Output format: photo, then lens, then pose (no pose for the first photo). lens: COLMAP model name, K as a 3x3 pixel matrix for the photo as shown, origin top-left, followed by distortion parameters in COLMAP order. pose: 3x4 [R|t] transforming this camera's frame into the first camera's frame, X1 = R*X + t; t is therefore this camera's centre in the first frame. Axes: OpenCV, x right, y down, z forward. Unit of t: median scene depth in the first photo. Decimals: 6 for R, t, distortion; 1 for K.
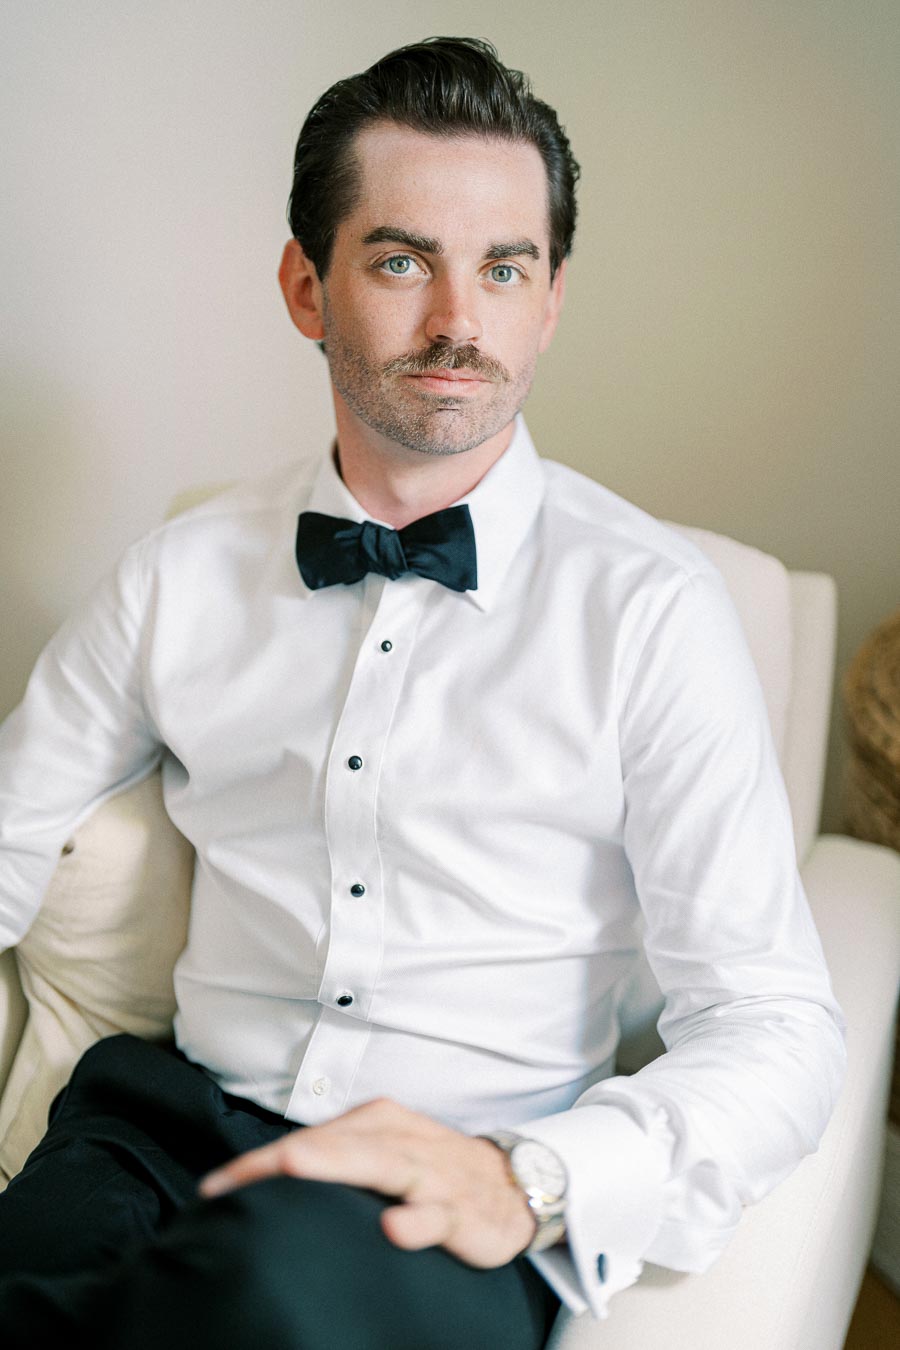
lens RADIAL K [[1906.7, 0, 450.0], [0, 1906.7, 675.0], [0, 0, 1]] dist [-0.001676, 0.132235]
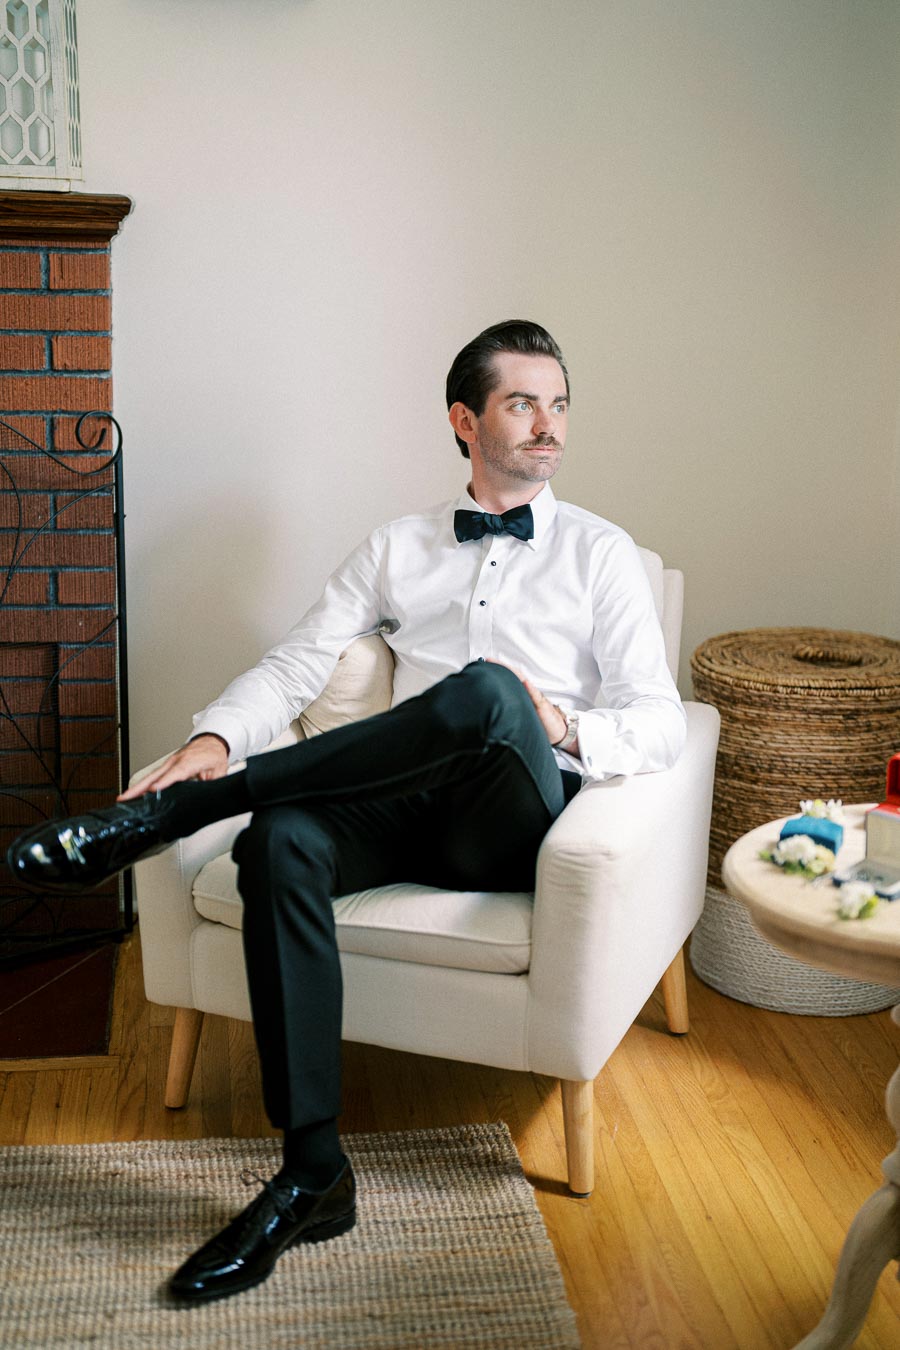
lens RADIAL K [[1941.5, 0, 450.0], [0, 1941.5, 675.0], [0, 0, 1]] dist [0.041435, 0.003138]
pose [[0.996214, 0.044248, 0.074837, -0.276478], [-0.025300, 0.971090, -0.237370, 0.737119], [-0.083176, 0.234577, 0.968532, -1.377463]]
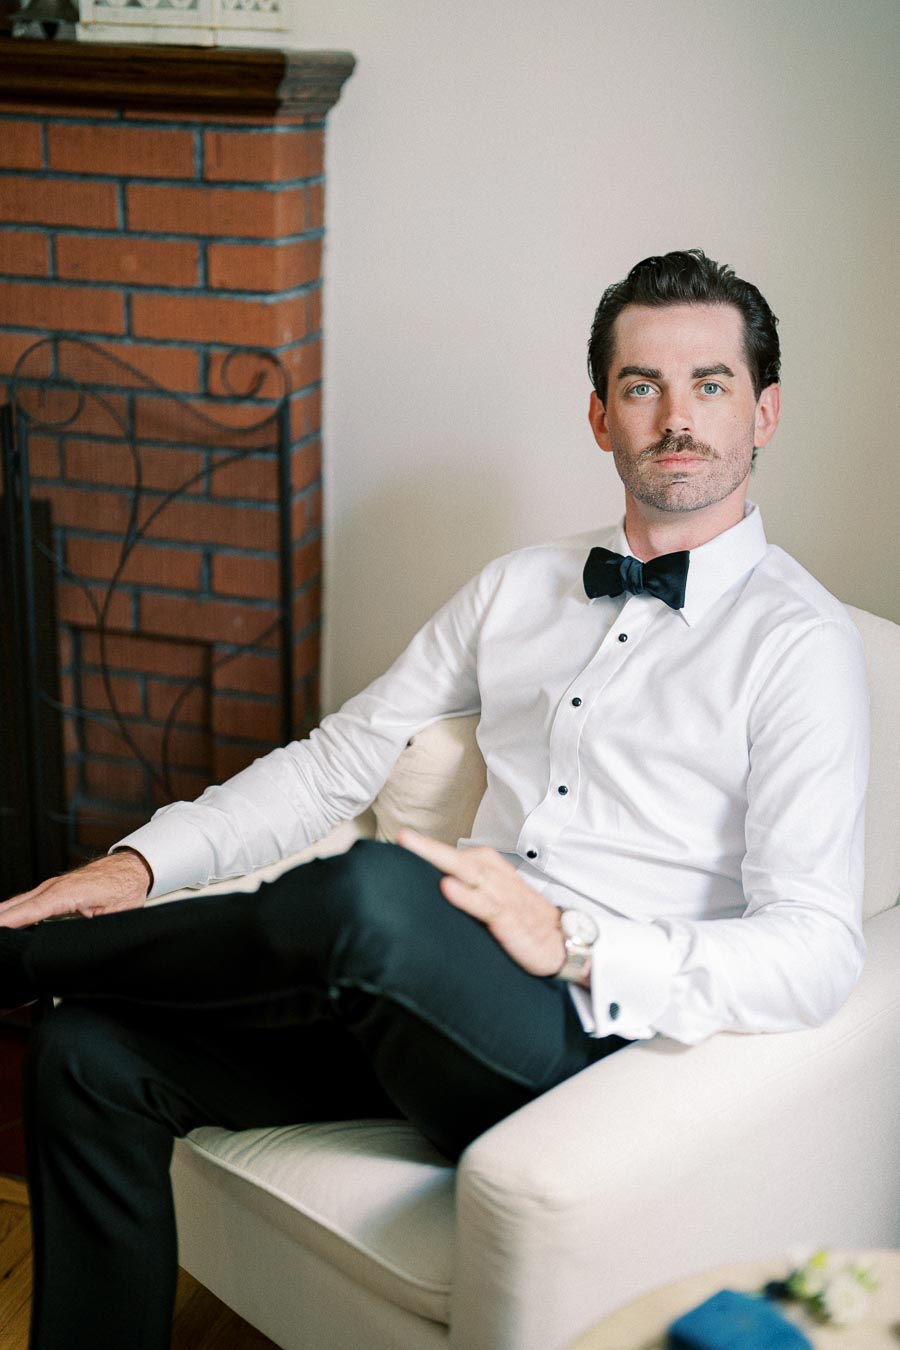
lens RADIAL K [[1906.7, 0, 450.0], [0, 1906.7, 675.0], [0, 0, 1]] dist [-0.001676, 0.132235]
pose [[0.913664, 0.177924, -0.365461, 0.421686], [-0.230593, 0.967308, -0.105559, 0.216245], [0.334731, 0.180718, 0.924822, -0.454425]]
